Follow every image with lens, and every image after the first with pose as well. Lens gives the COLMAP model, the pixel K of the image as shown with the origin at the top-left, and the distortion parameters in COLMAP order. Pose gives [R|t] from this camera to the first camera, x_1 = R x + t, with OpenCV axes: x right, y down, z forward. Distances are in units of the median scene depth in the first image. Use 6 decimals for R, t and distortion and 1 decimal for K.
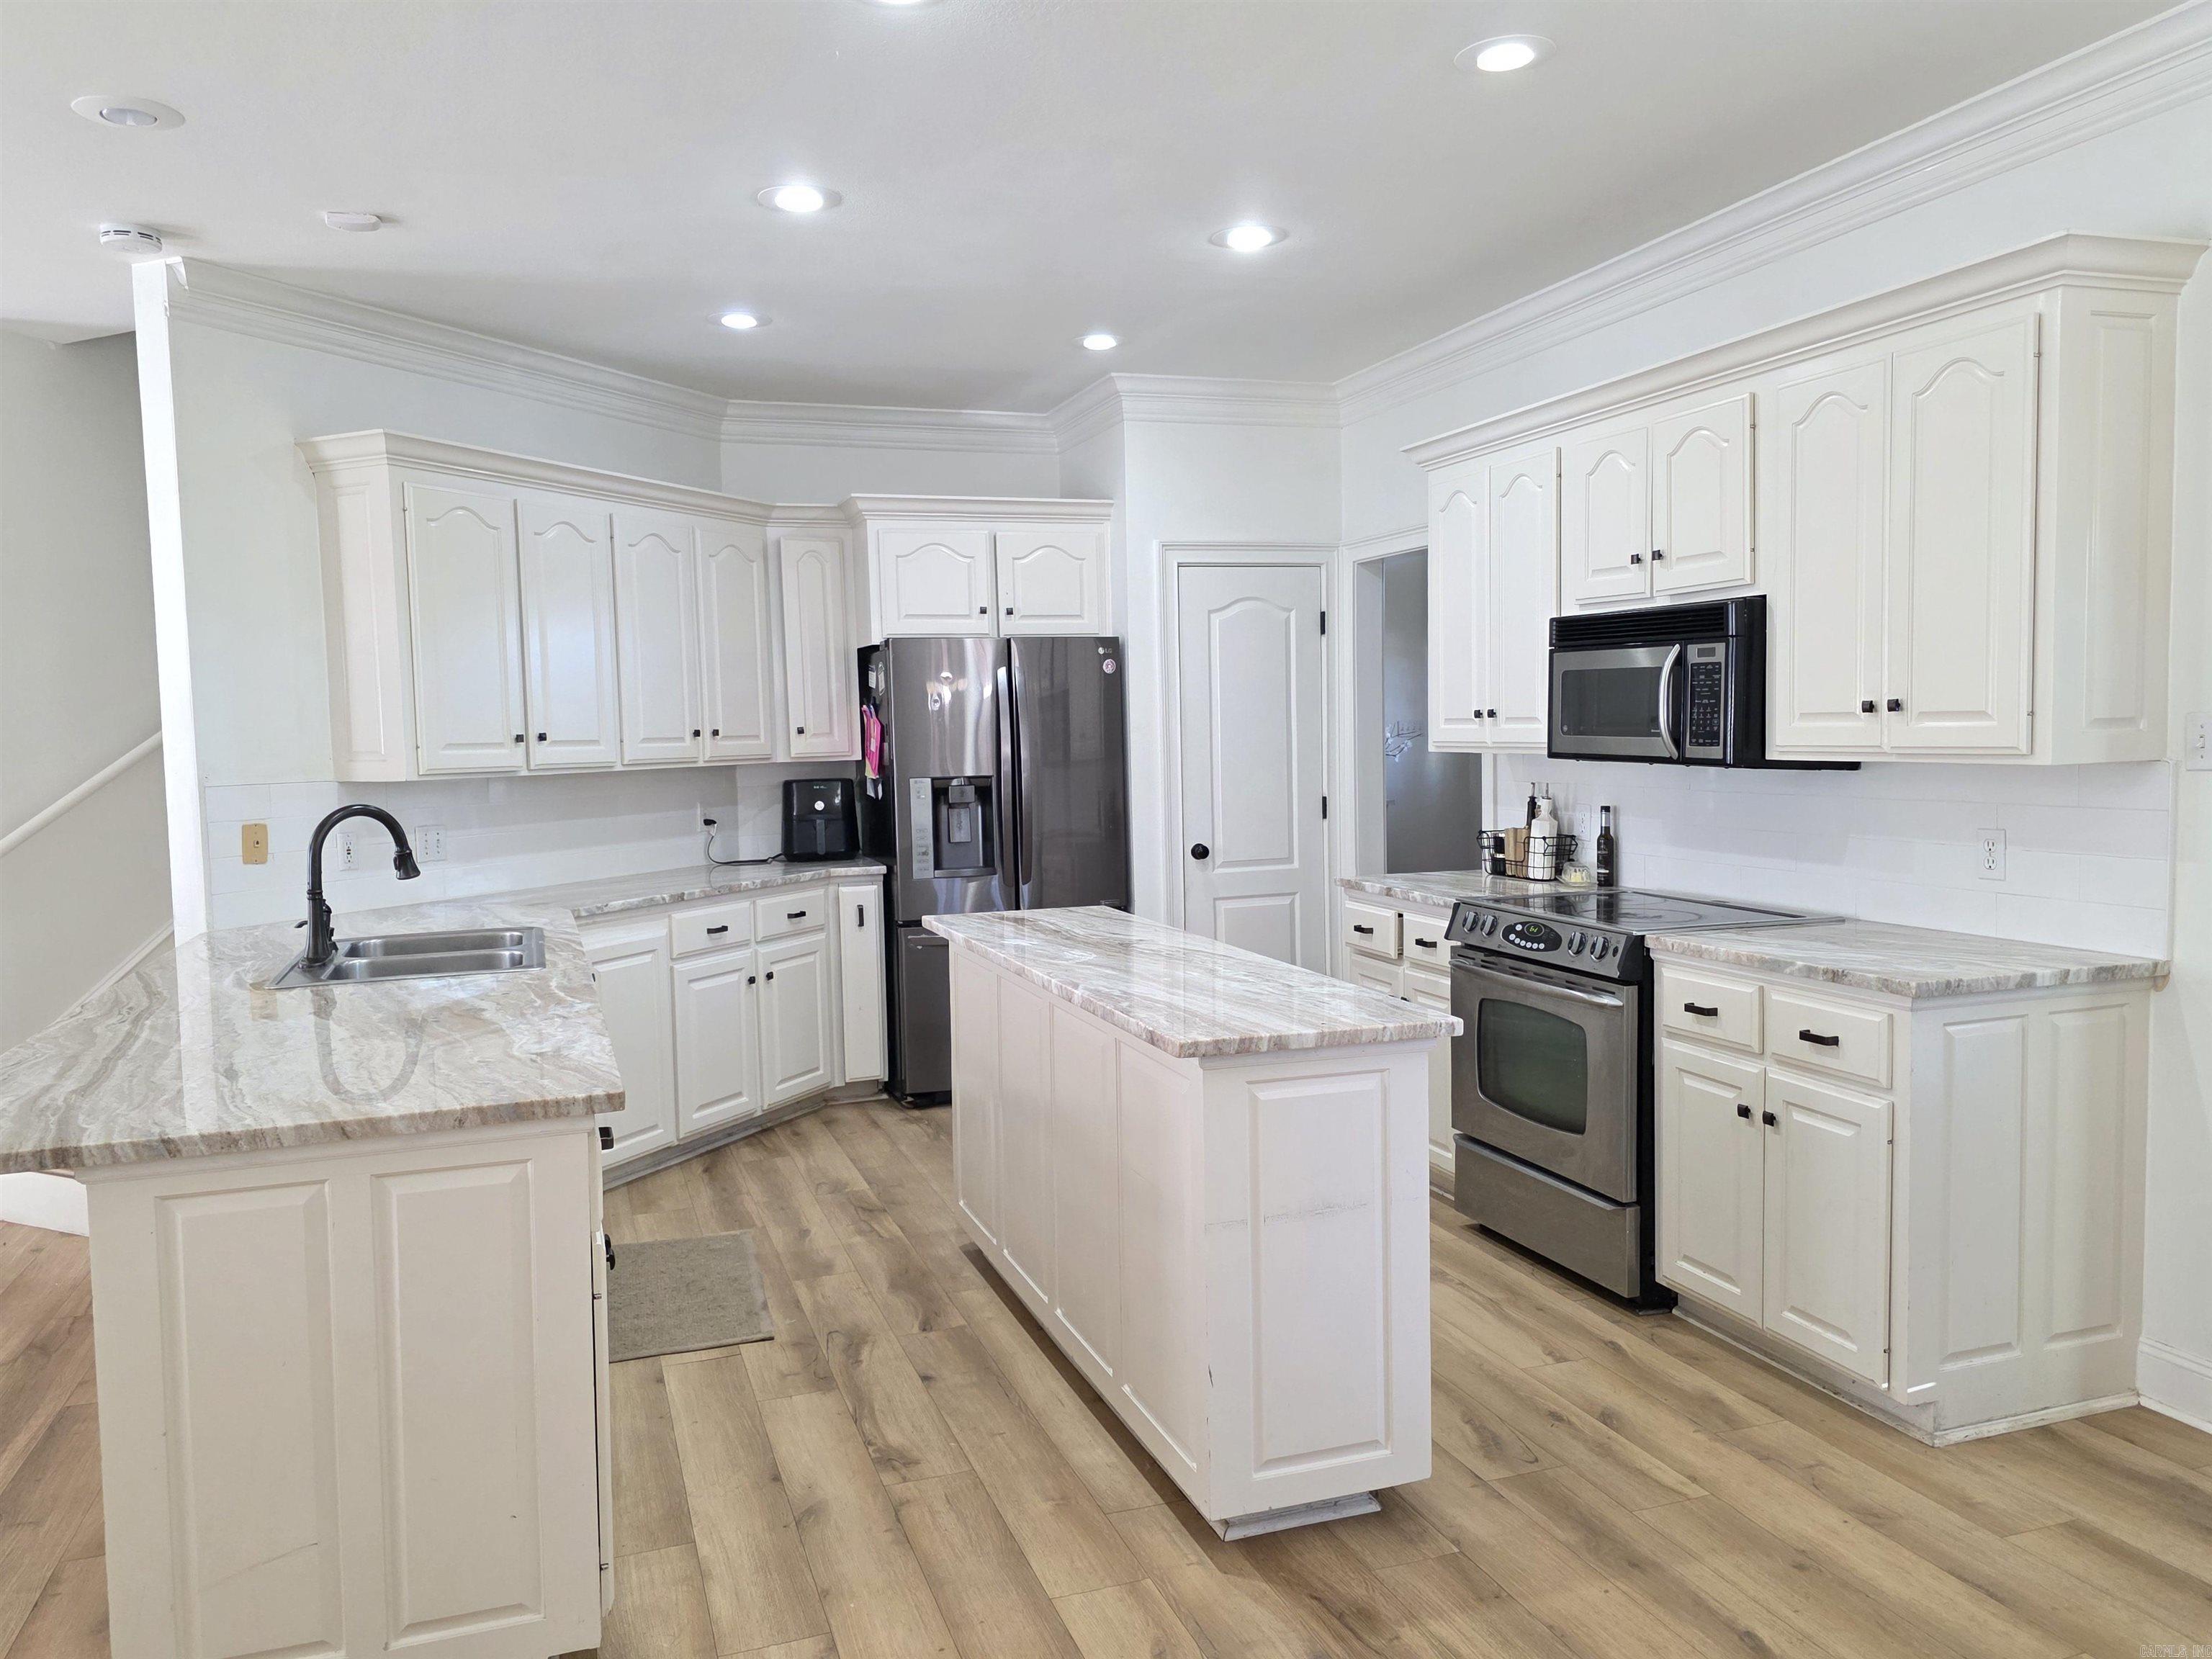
lens RADIAL K [[1597.4, 0, 1093.0], [0, 1597.4, 837.7], [0, 0, 1]] dist [0.063945, -0.058109]
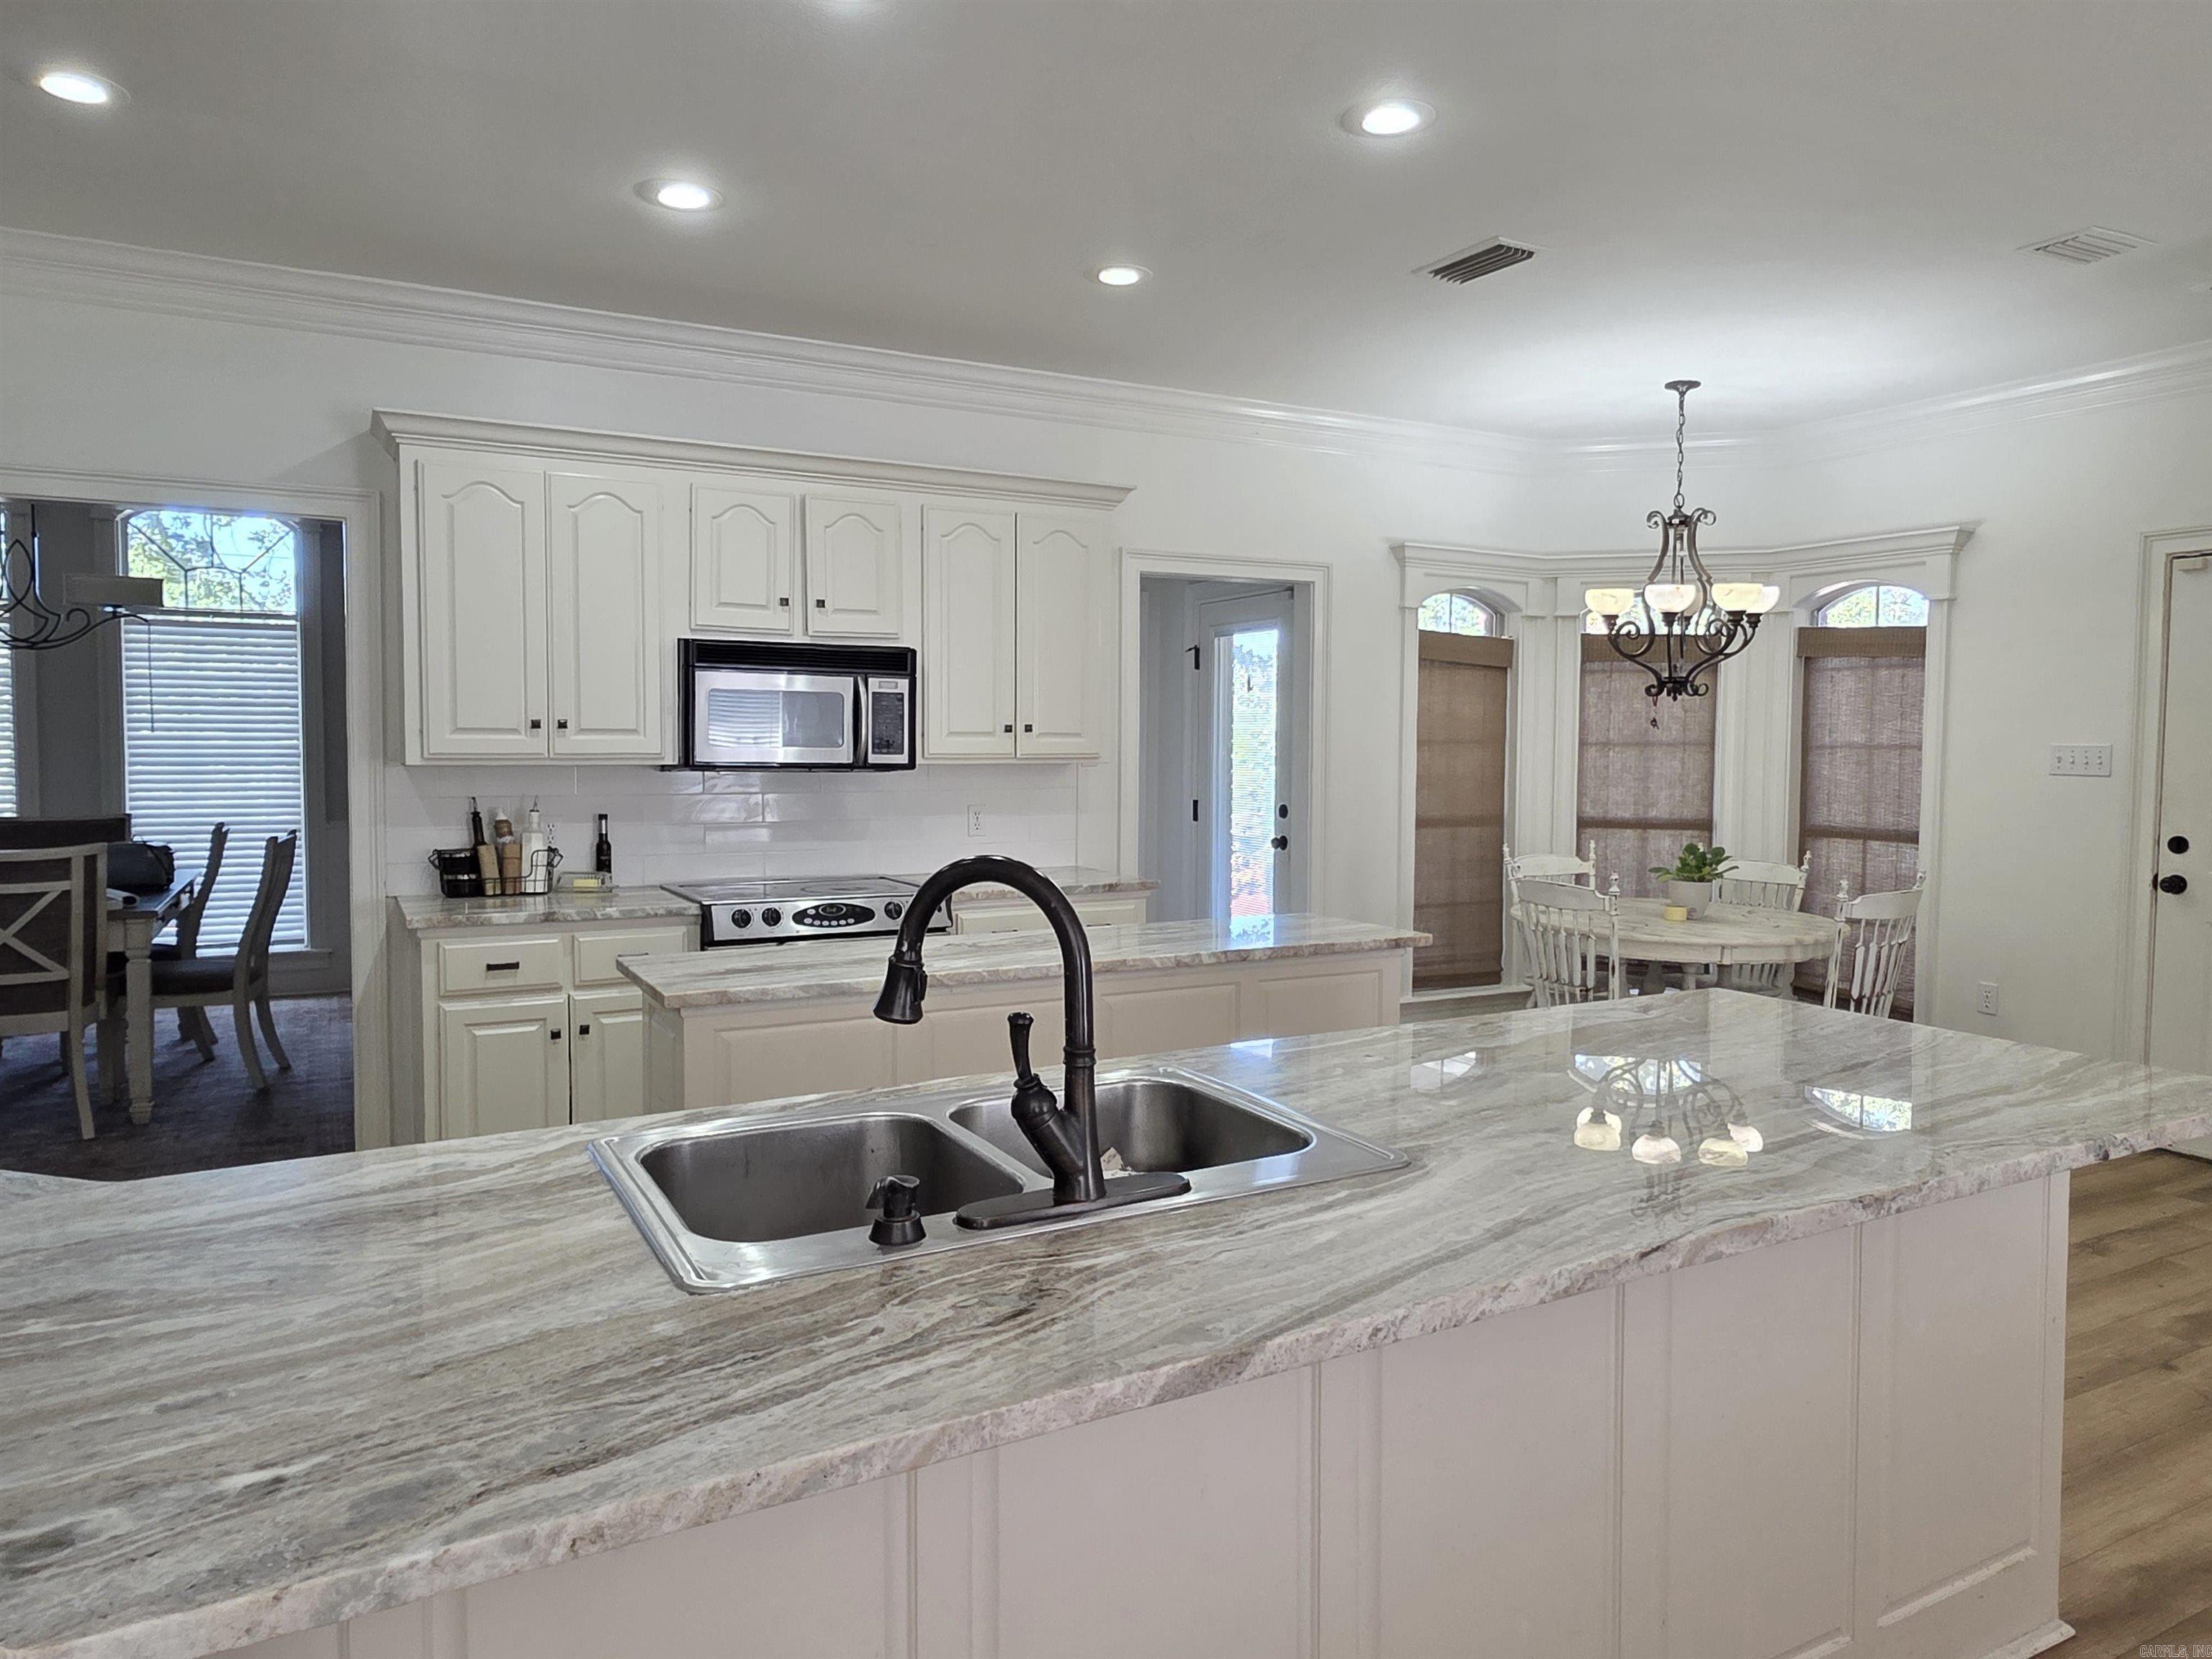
lens RADIAL K [[1433.5, 0, 1132.1], [0, 1433.5, 832.6], [0, 0, 1]] dist [0.000373, -0.007746]
pose [[-0.170055, -0.043997, 0.984452, -0.732147], [0.069350, 0.995992, 0.056492, -0.039832], [-0.982991, 0.077879, -0.166323, 0.885041]]
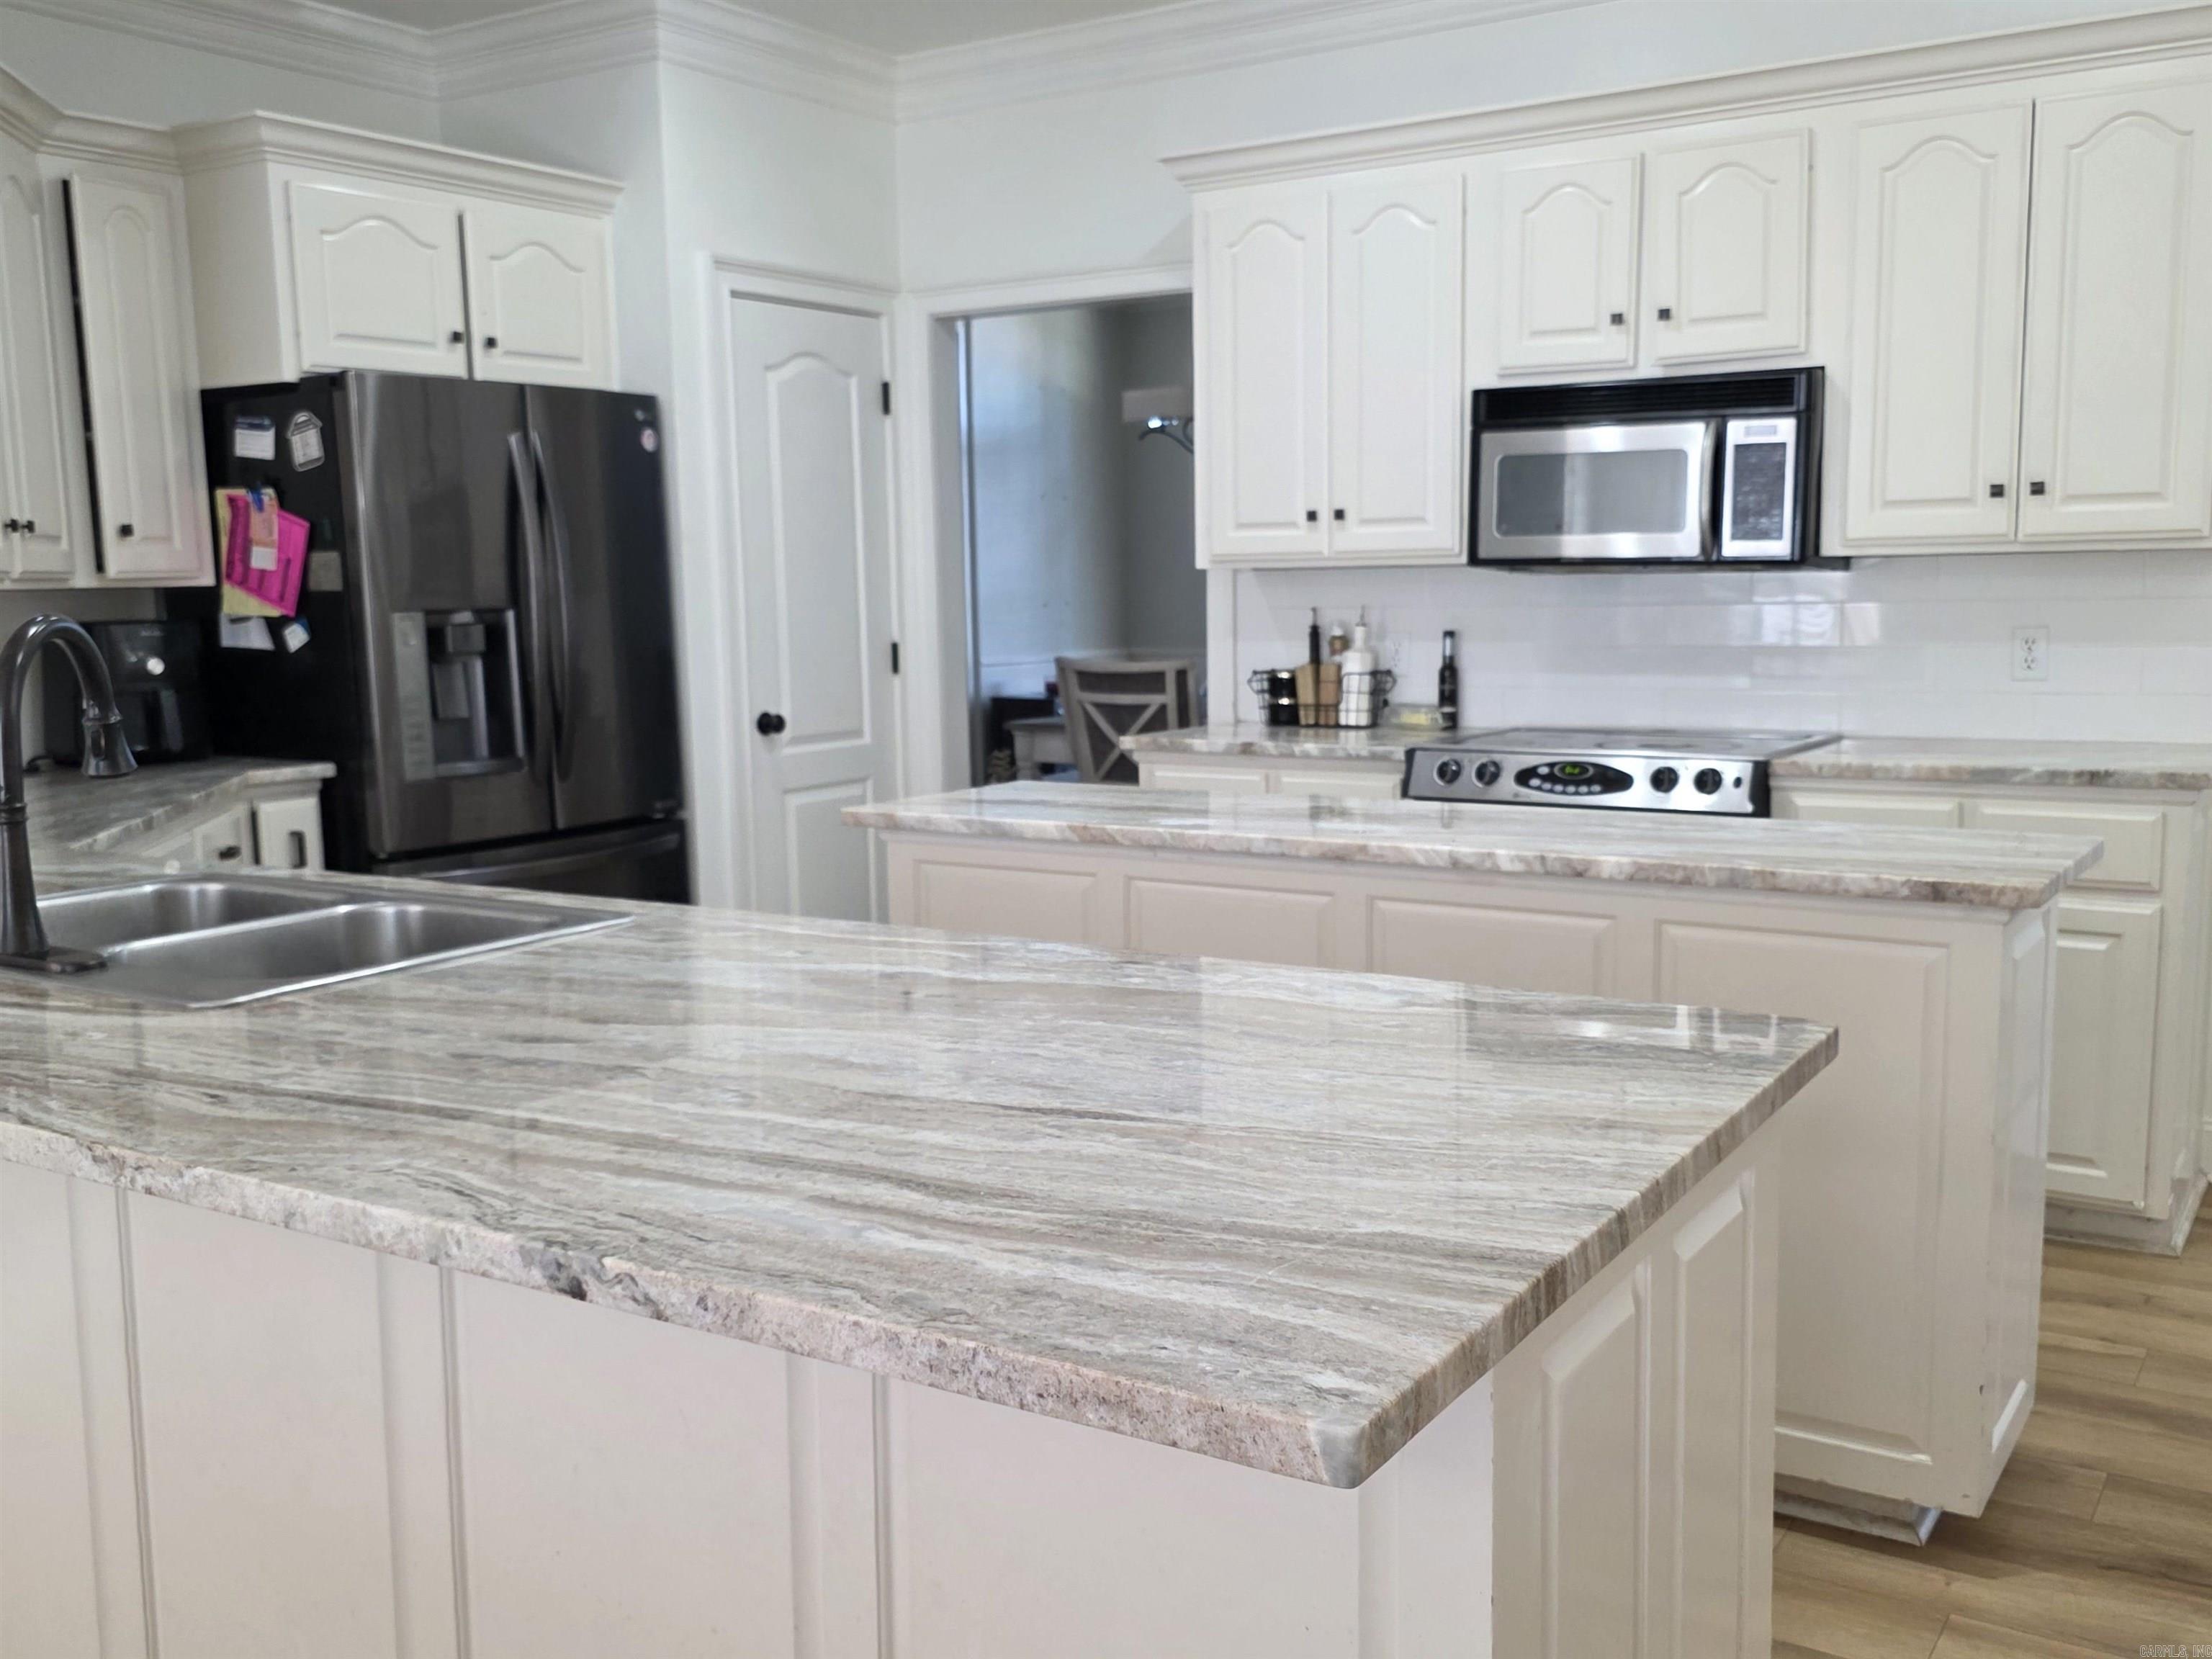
lens RADIAL K [[2018.1, 0, 1106.3], [0, 2018.1, 840.7], [0, 0, 1]] dist [0.051514, 0.000000]
pose [[0.791018, -0.072398, 0.607495, -0.494415], [0.044562, 0.997154, 0.060812, 0.018400], [-0.610168, -0.021032, 0.791992, 0.311020]]
